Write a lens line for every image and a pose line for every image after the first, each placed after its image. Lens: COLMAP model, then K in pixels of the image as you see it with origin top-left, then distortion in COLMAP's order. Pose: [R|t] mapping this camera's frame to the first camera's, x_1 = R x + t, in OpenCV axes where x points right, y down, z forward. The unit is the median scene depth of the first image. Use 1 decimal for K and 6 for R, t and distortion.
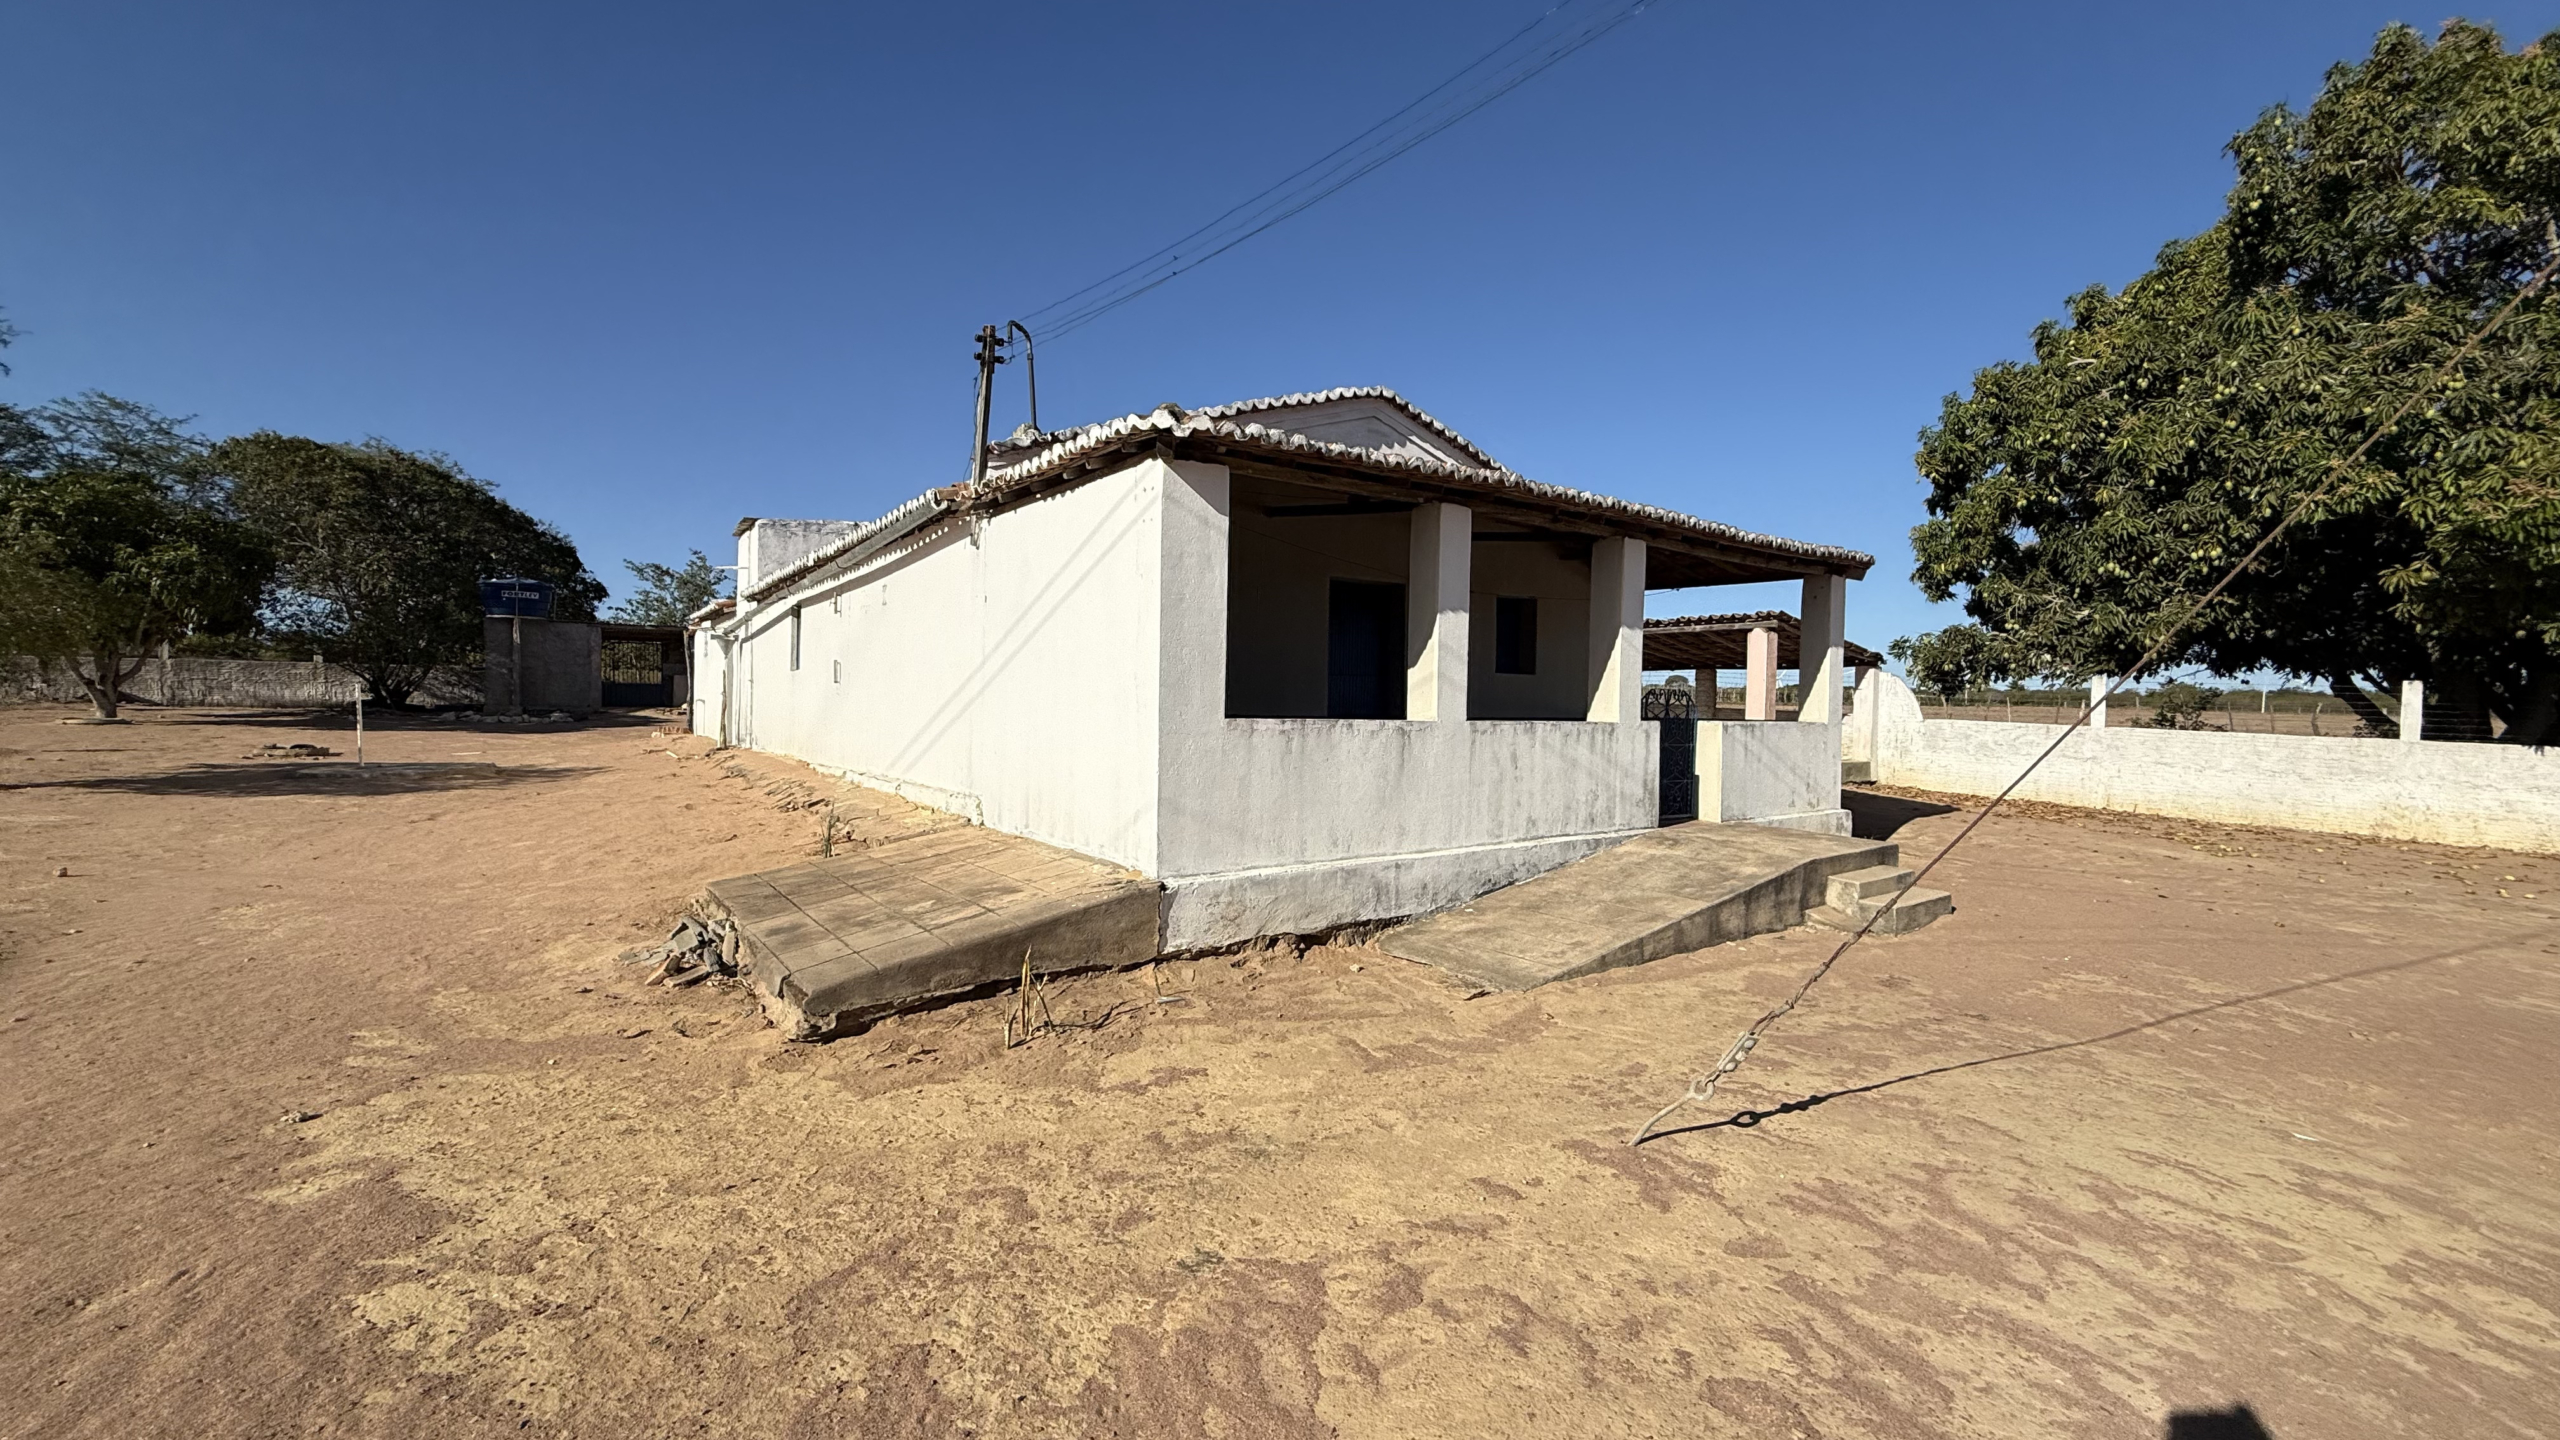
lens RADIAL K [[1022.5, 0, 1273.4], [0, 1022.5, 715.5], [0, 0, 1]] dist [0.000911, -0.000248]
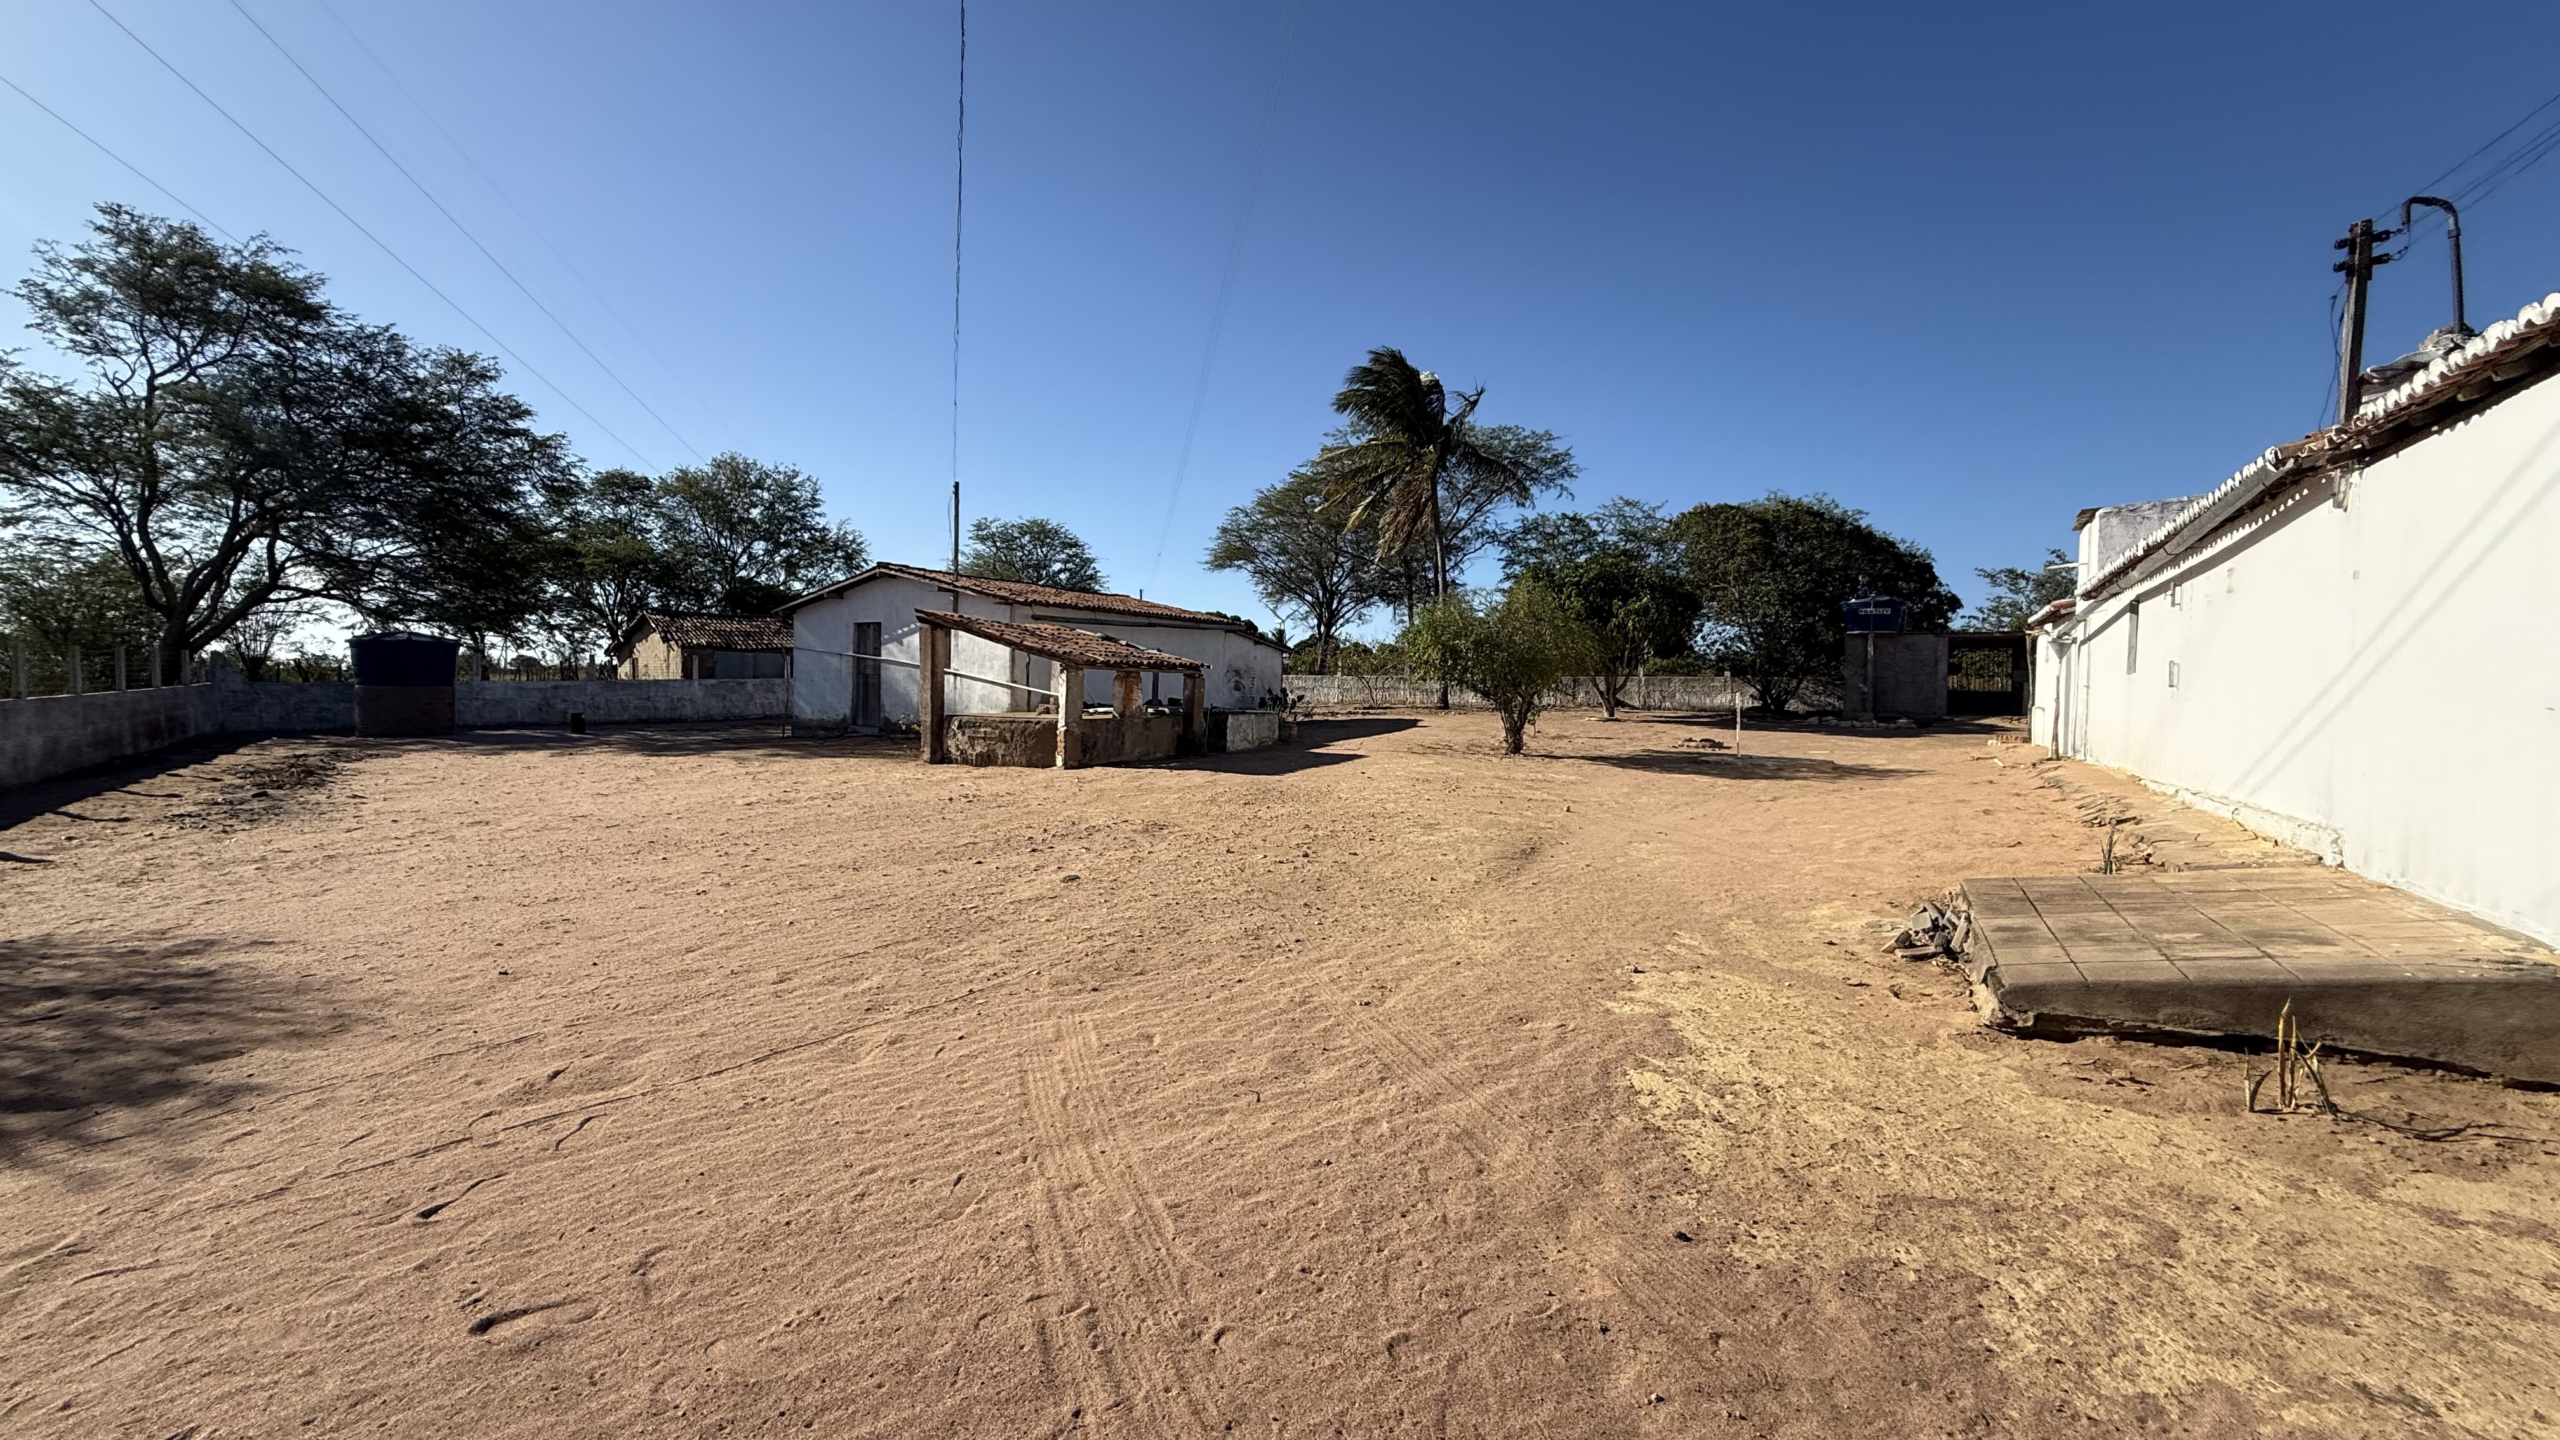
lens RADIAL K [[1022.5, 0, 1273.4], [0, 1022.5, 715.5], [0, 0, 1]] dist [0.000911, -0.000248]
pose [[0.380112, 0.012838, -0.924852, 0.180145], [-0.020963, 0.999766, 0.005262, 0.007684], [0.924703, 0.017388, 0.380292, -0.067803]]
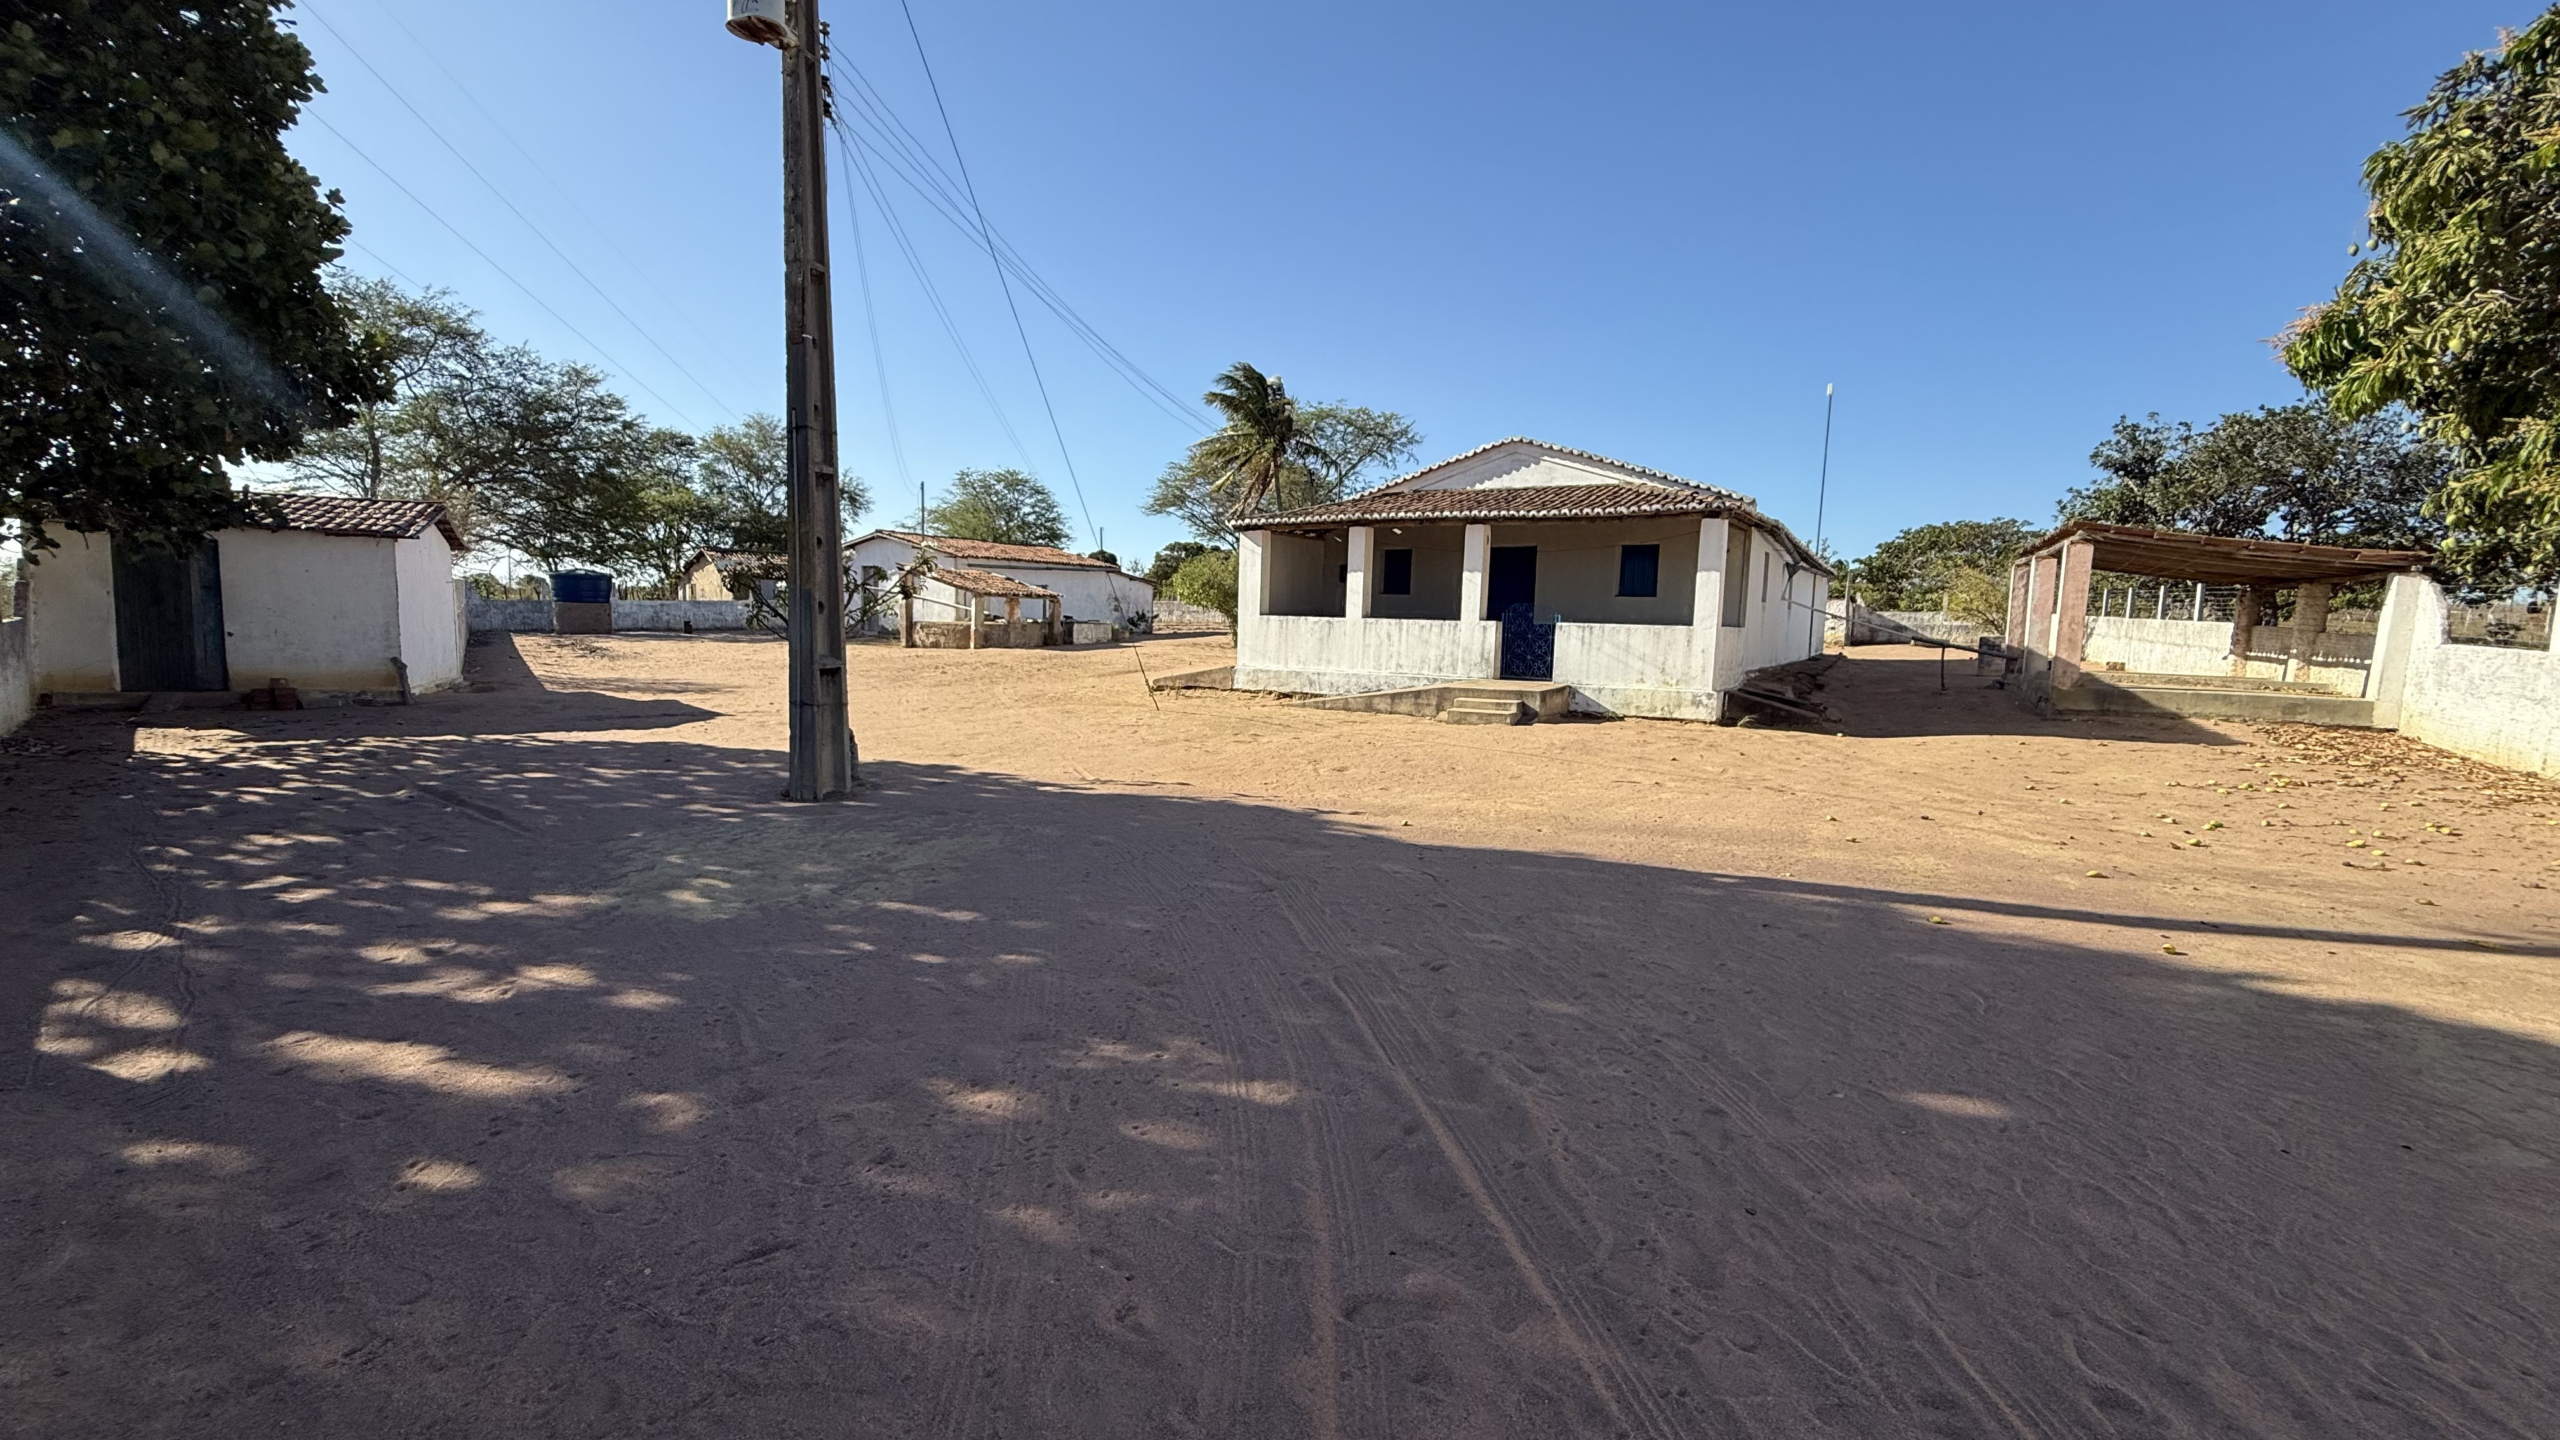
lens RADIAL K [[1022.5, 0, 1273.4], [0, 1022.5, 715.5], [0, 0, 1]] dist [0.000911, -0.000248]
pose [[0.374239, 0.082301, -0.923673, 2.972142], [-0.030020, 0.996607, 0.076637, 0.071206], [0.926846, -0.000952, 0.375440, -0.084320]]
